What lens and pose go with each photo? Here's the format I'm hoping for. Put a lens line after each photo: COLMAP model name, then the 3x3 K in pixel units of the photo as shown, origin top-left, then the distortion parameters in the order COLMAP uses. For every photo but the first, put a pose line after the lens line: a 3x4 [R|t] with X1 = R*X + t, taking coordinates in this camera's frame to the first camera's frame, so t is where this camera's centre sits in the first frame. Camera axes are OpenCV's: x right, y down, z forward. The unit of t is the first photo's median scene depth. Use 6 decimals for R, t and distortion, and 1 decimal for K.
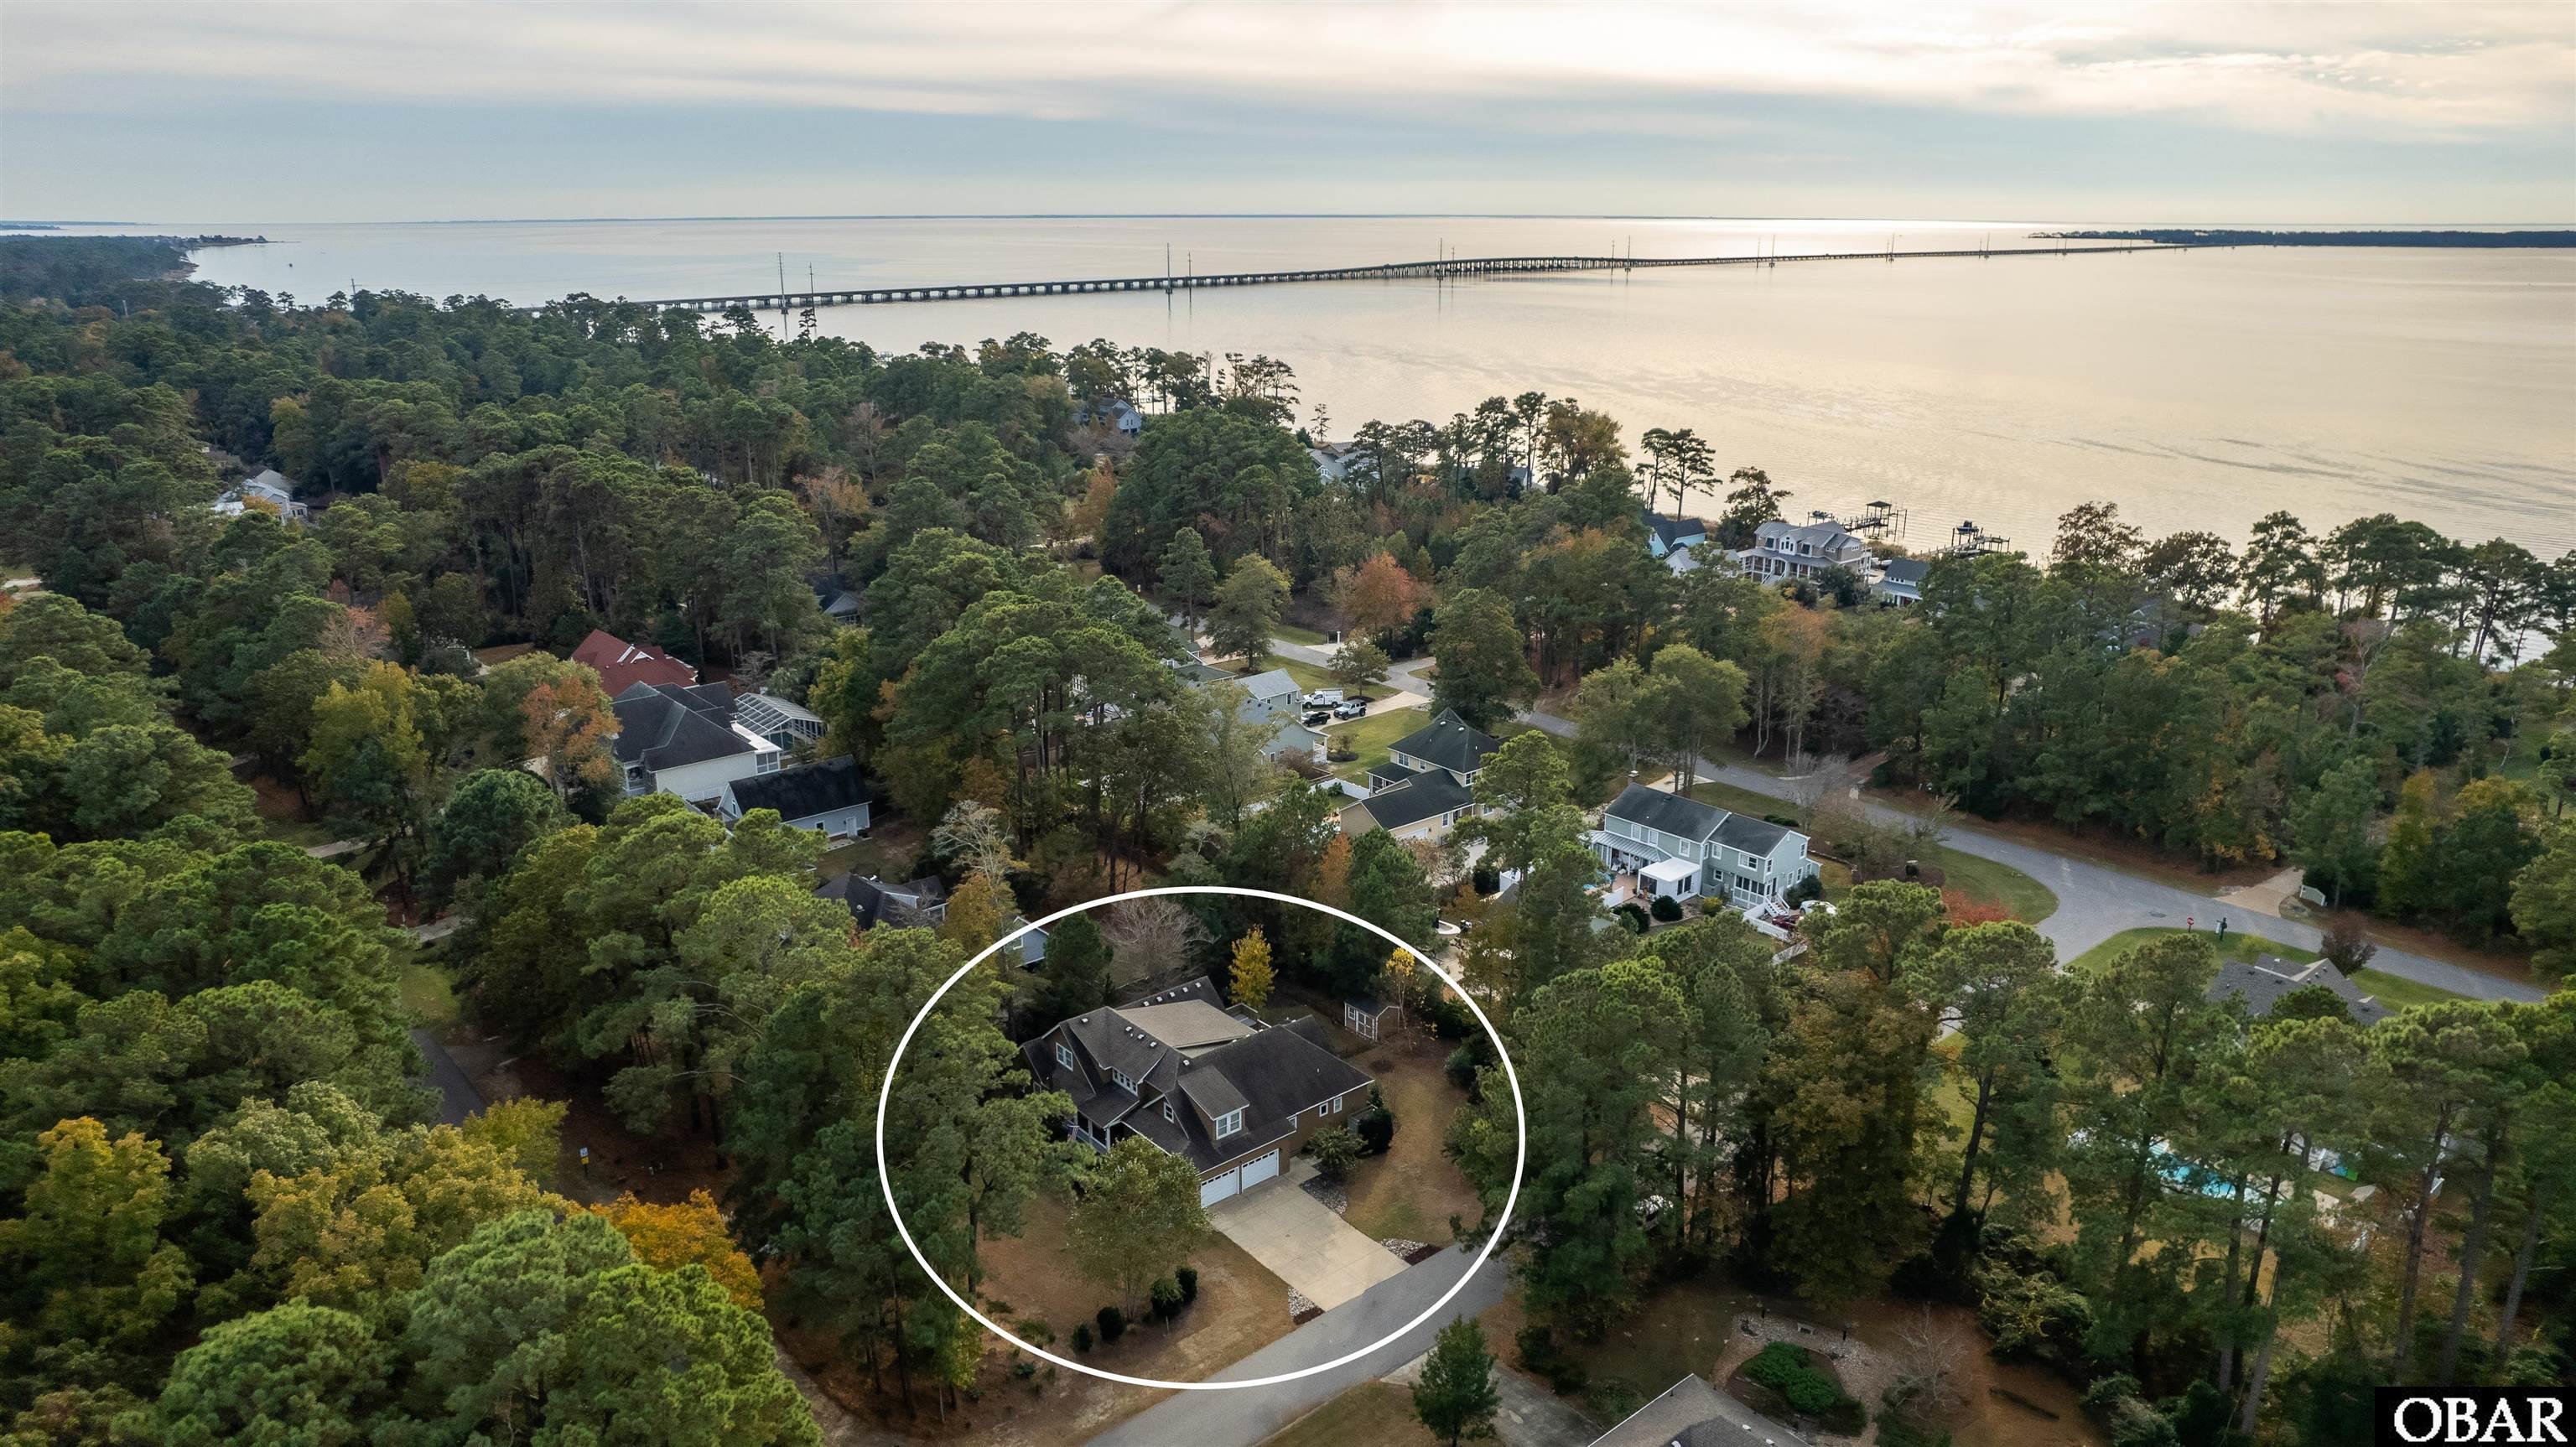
lens RADIAL K [[1650.7, 0, 1299.5], [0, 1650.7, 714.5], [0, 0, 1]] dist [-0.076827, 0.065943]
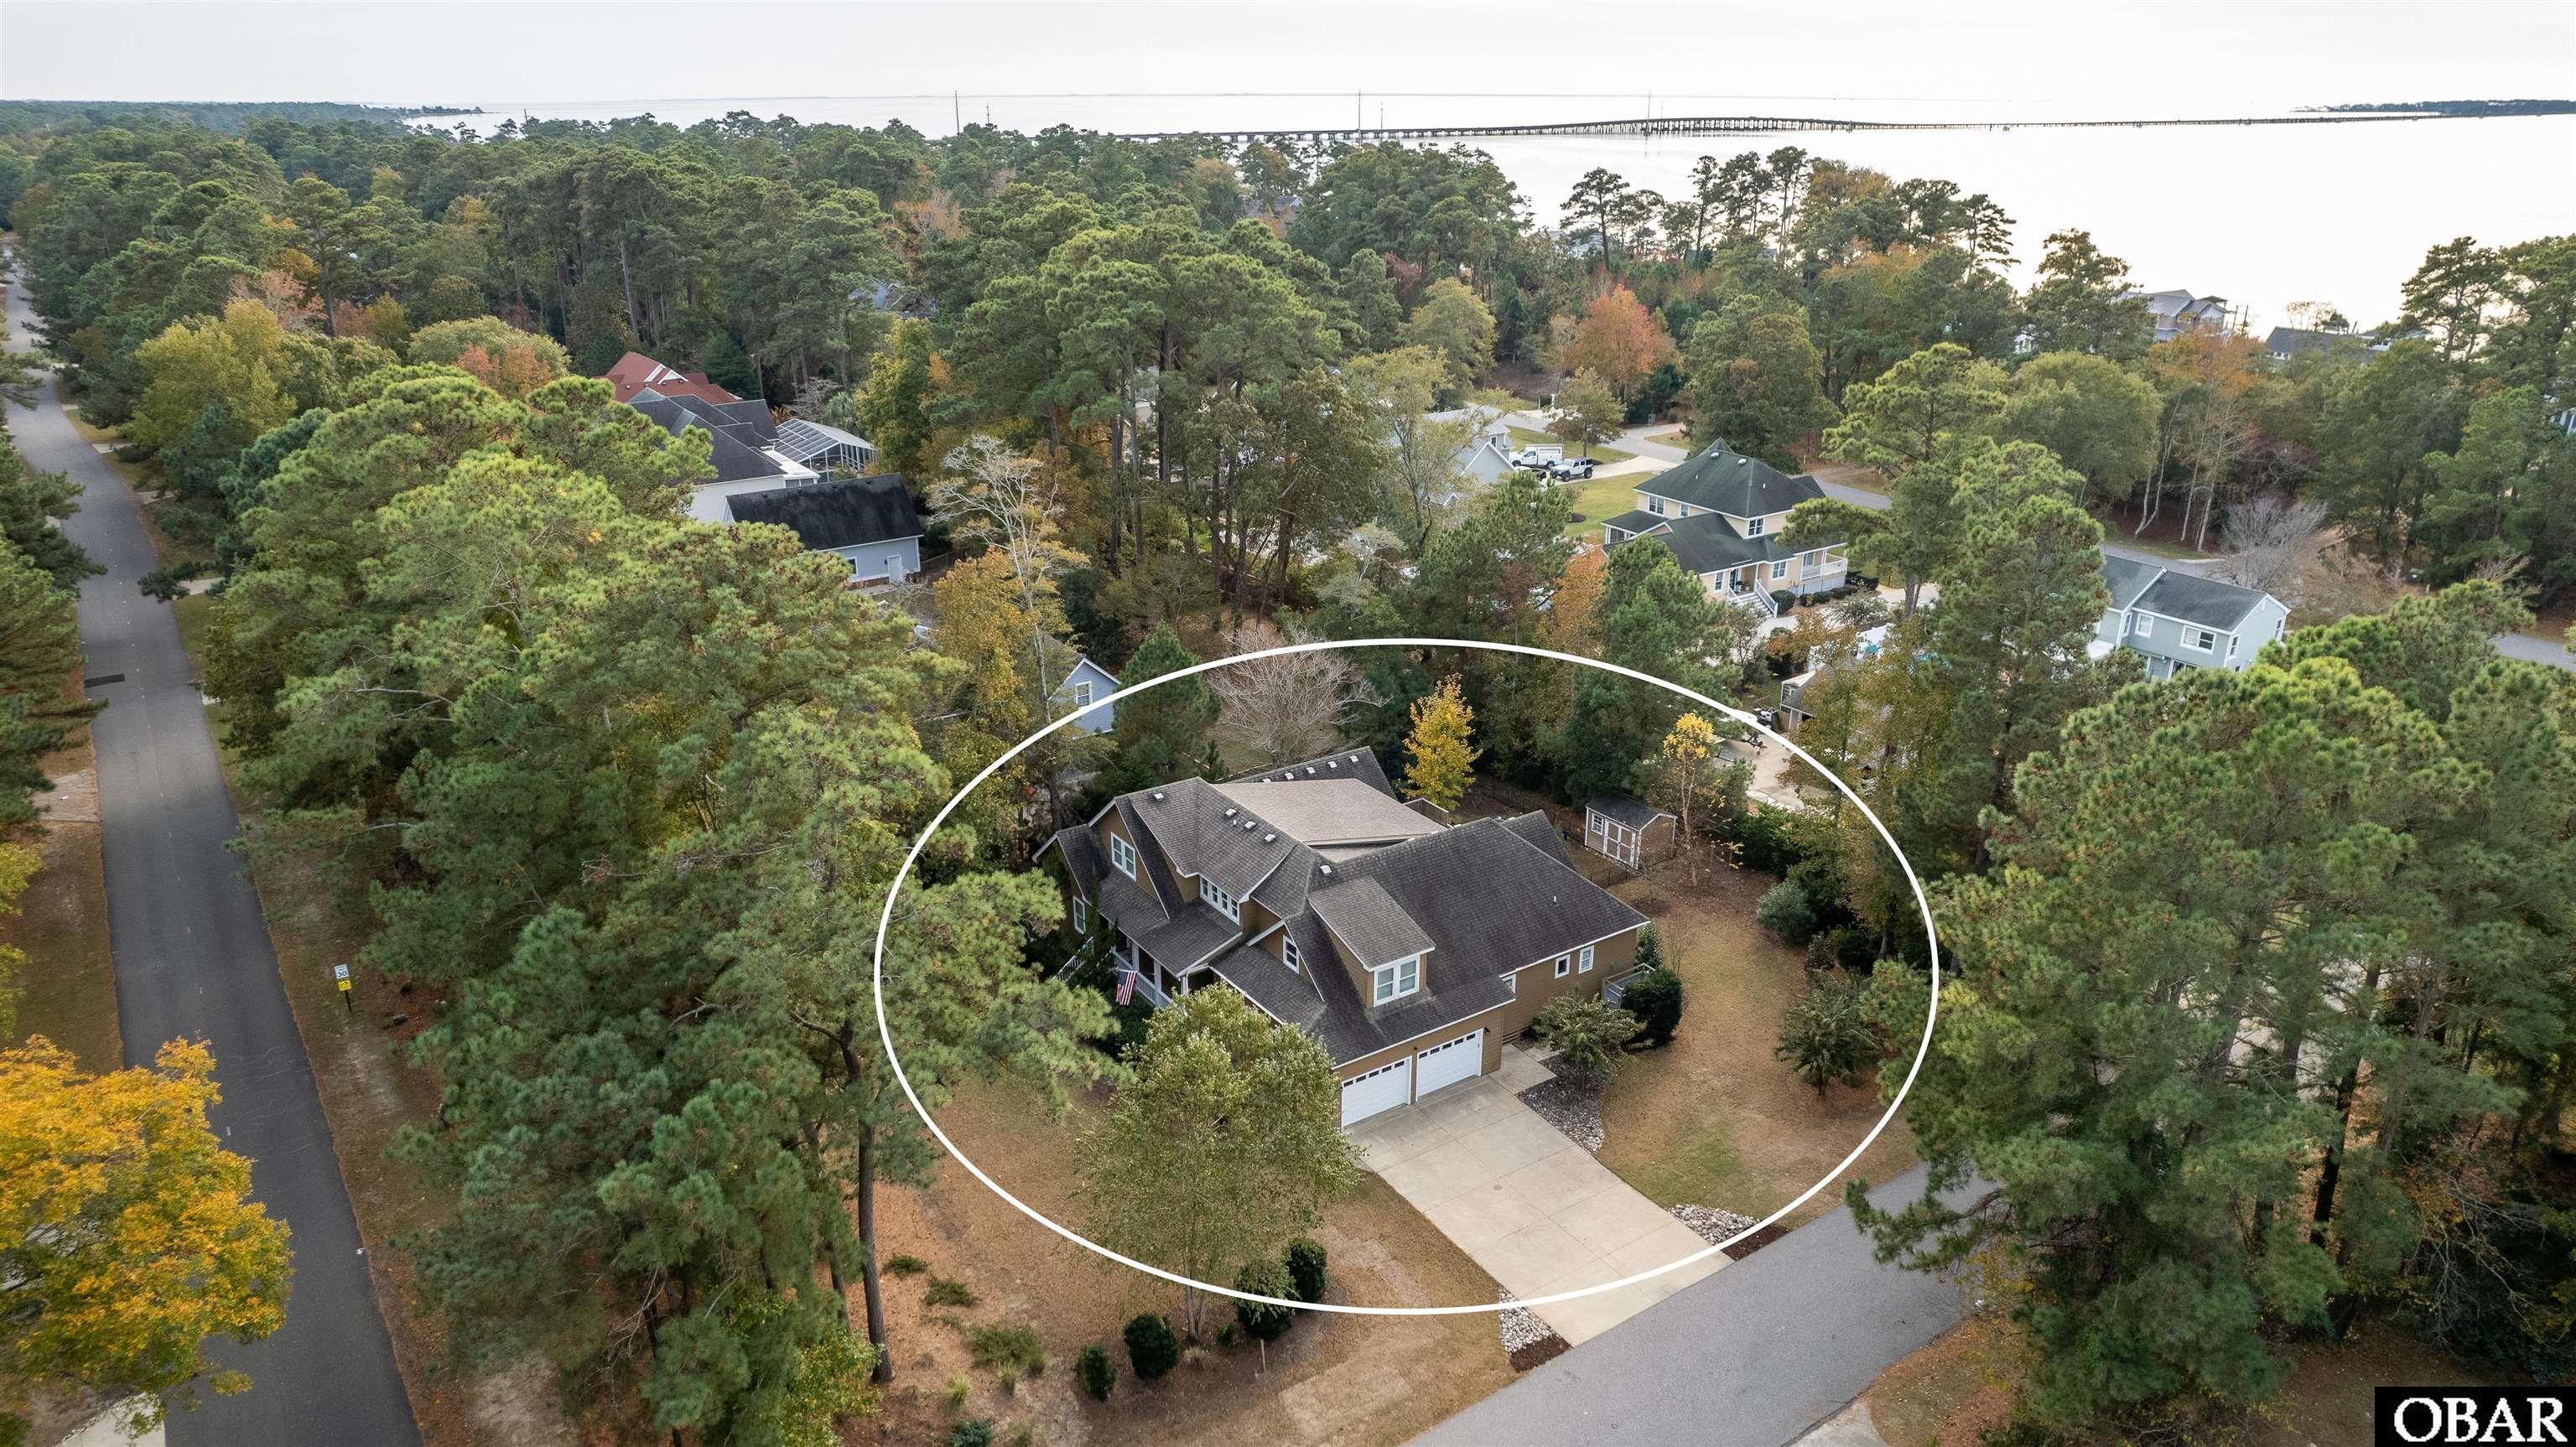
lens RADIAL K [[1650.7, 0, 1299.5], [0, 1650.7, 714.5], [0, 0, 1]] dist [-0.076827, 0.065943]
pose [[0.993765, 0.037828, -0.104885, -0.017204], [-0.030686, 0.997152, 0.068887, 0.101401], [0.107192, -0.065239, 0.992096, 0.372534]]
